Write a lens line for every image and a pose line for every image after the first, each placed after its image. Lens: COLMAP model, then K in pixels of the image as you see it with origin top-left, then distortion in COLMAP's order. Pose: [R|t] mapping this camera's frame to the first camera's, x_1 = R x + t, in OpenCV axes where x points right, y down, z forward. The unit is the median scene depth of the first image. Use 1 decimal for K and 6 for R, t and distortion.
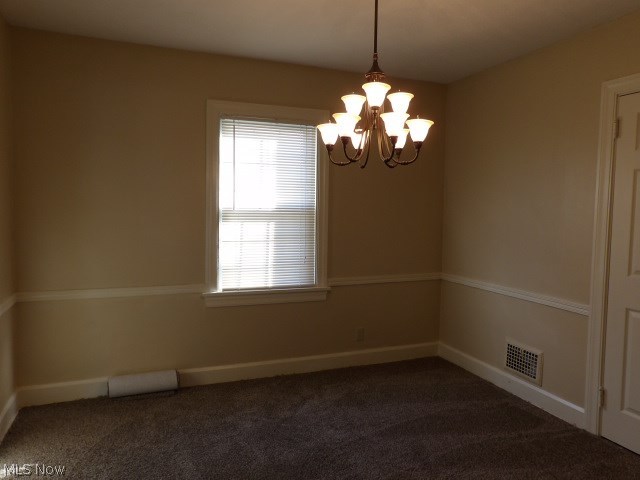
lens RADIAL K [[459.6, 0, 316.2], [0, 459.6, 236.6], [0, 0, 1]] dist [-0.022909, 0.043305]
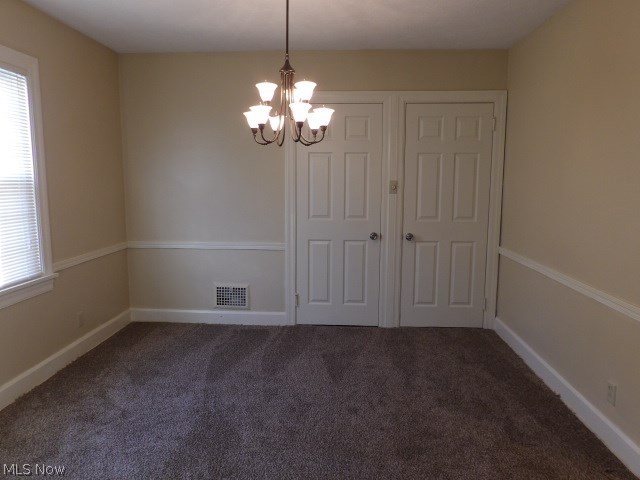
lens RADIAL K [[459.6, 0, 318.2], [0, 459.6, 239.3], [0, 0, 1]] dist [-0.022909, 0.043305]
pose [[0.413599, -0.130923, 0.900997, -0.598557], [0.061383, 0.991365, 0.115877, -0.022822], [-0.908387, 0.007379, 0.418064, 0.239655]]
